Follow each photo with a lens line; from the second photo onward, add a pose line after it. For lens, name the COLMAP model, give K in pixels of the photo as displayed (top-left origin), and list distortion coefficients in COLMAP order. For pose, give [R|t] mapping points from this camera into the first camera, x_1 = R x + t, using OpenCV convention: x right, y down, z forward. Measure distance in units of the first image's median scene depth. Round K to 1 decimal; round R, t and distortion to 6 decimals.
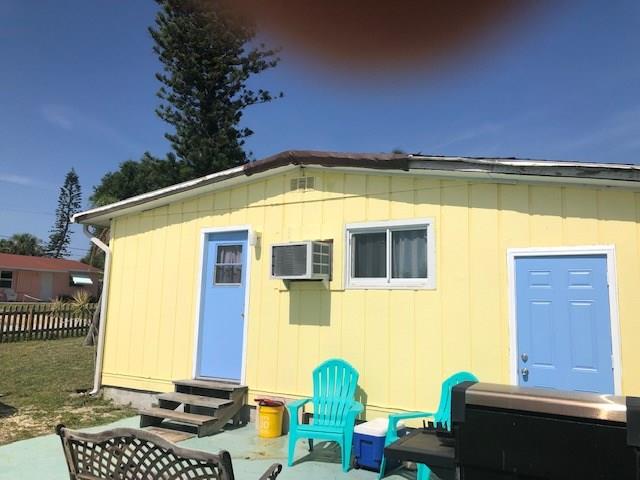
lens RADIAL K [[529.9, 0, 319.1], [0, 529.9, 236.7], [0, 0, 1]] dist [0.051397, -0.063168]
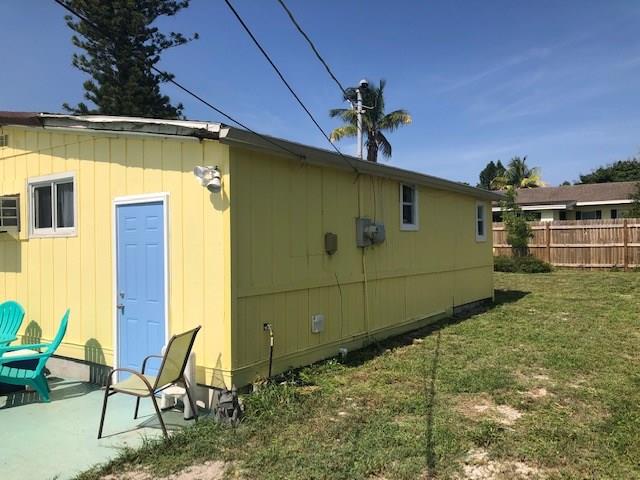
lens RADIAL K [[529.9, 0, 321.1], [0, 529.9, 236.7], [0, 0, 1]] dist [0.051397, -0.063168]
pose [[0.998270, -0.042751, -0.040354, 0.684828], [0.047167, 0.992161, 0.115727, -0.004848], [0.035091, -0.117430, 0.992461, -0.074051]]
